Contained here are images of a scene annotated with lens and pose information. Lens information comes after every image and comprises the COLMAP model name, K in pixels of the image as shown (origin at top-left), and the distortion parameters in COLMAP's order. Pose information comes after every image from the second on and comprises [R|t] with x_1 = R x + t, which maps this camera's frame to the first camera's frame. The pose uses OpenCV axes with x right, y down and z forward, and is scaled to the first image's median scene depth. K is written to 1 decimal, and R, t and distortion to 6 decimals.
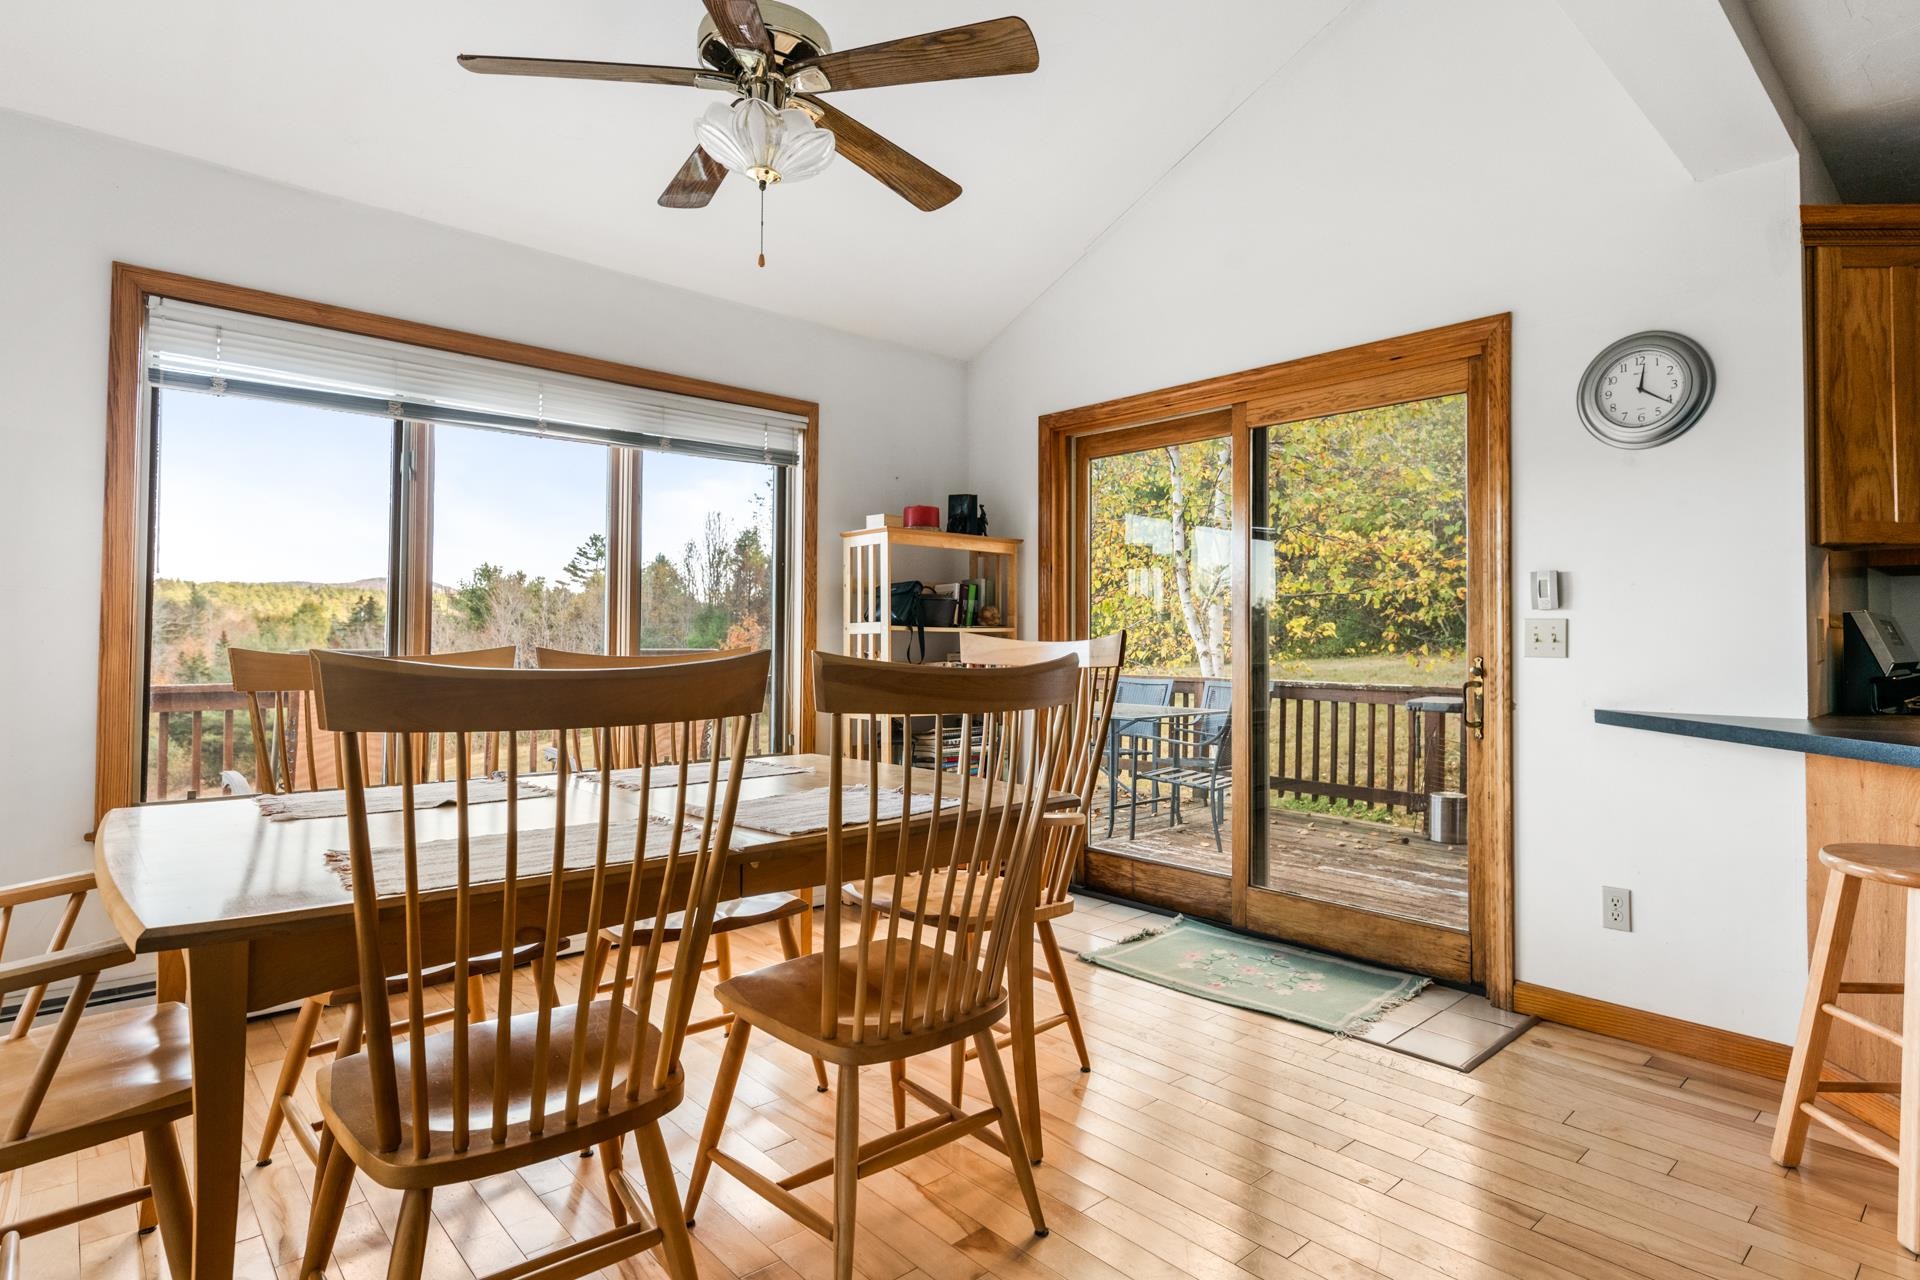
lens RADIAL K [[1004.0, 0, 963.0], [0, 1004.0, 618.9], [0, 0, 1]] dist [0.011592, -0.004724]
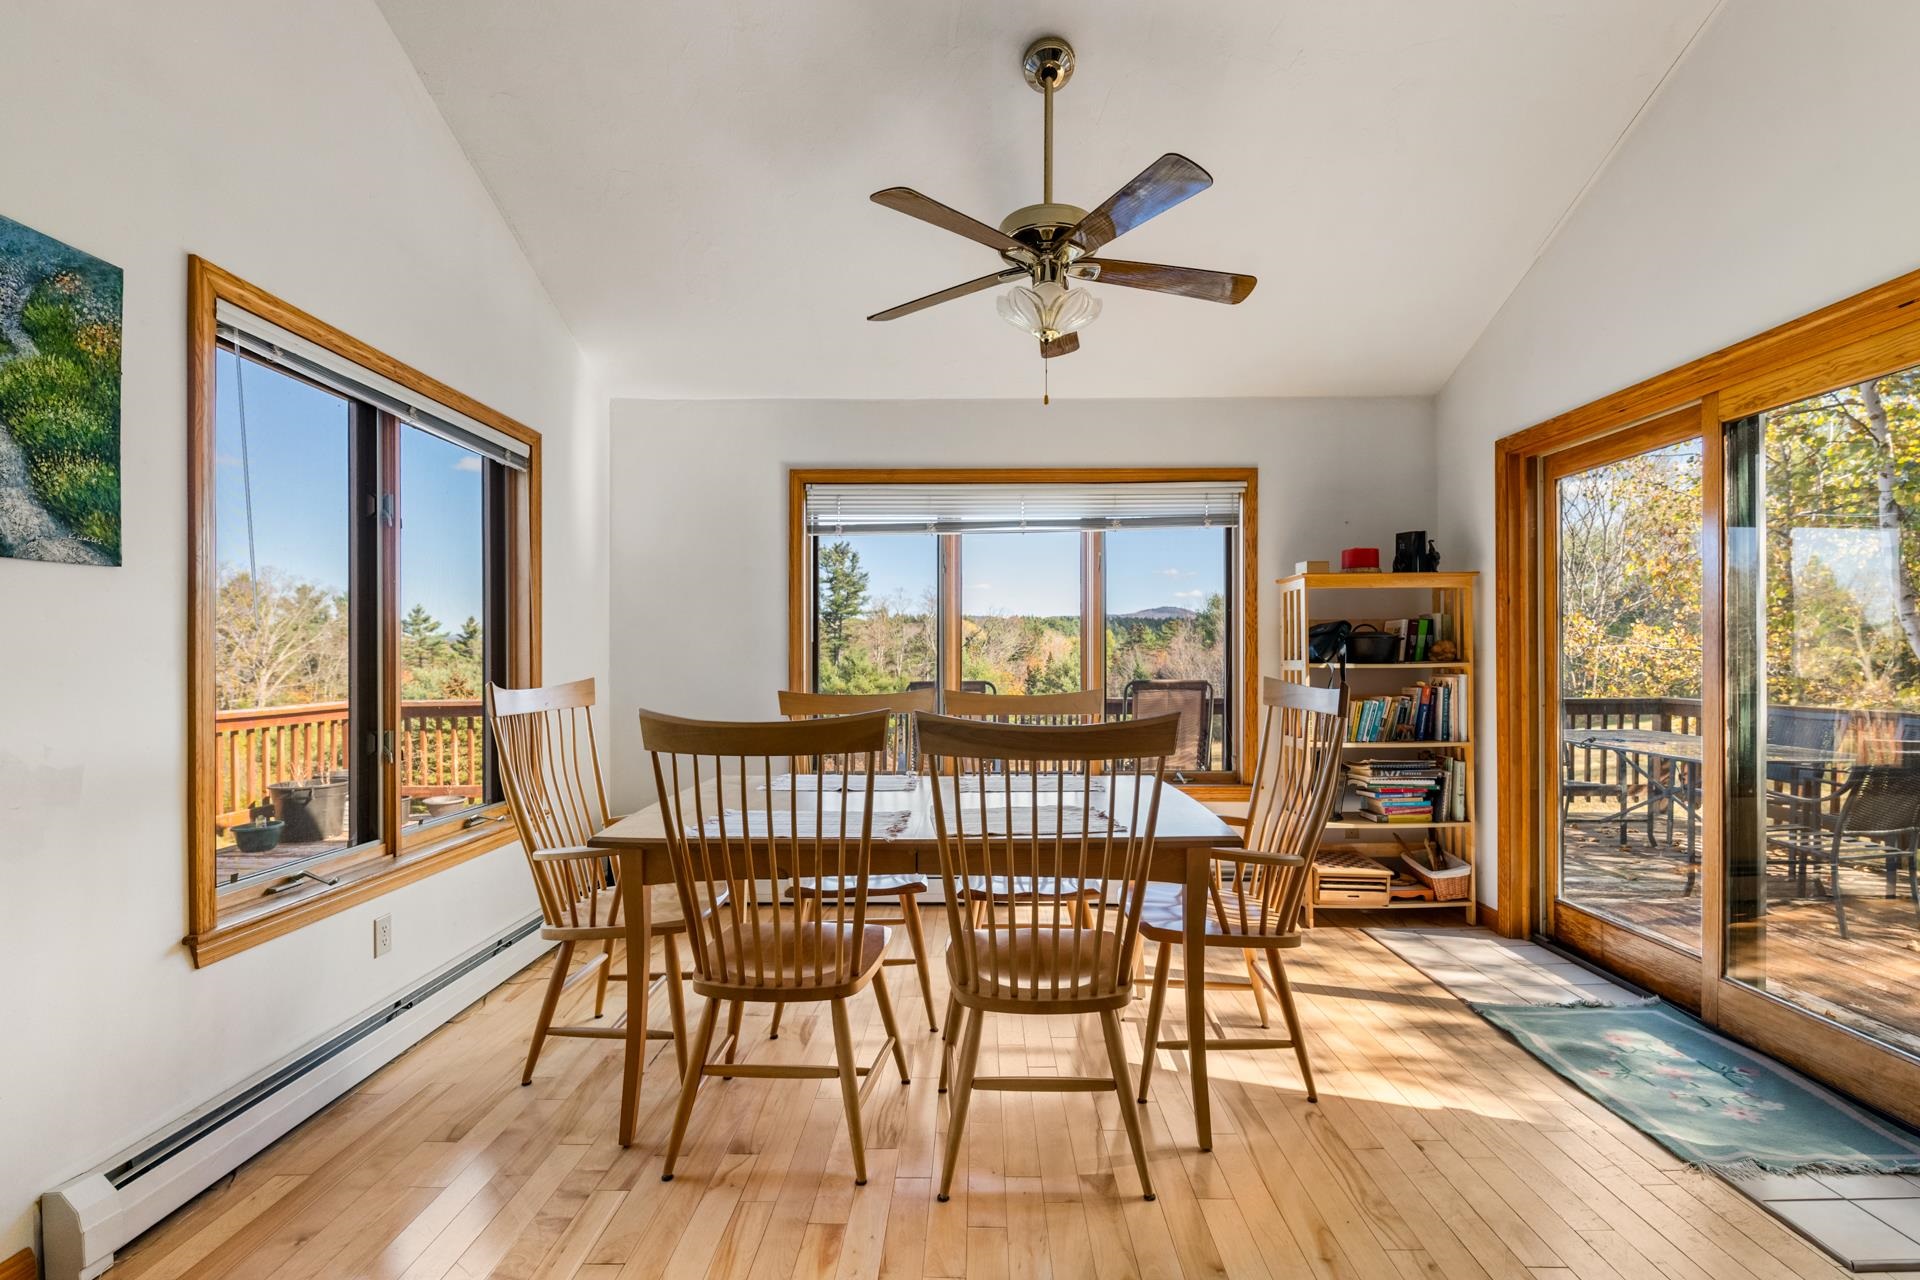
lens RADIAL K [[850.7, 0, 963.6], [0, 850.7, 653.3], [0, 0, 1]] dist [-0.009089, -0.002011]
pose [[0.727606, -0.010595, -0.685913, 0.346319], [0.025072, 0.999623, 0.011154, -0.028715], [0.685537, -0.025313, 0.727598, 0.080301]]
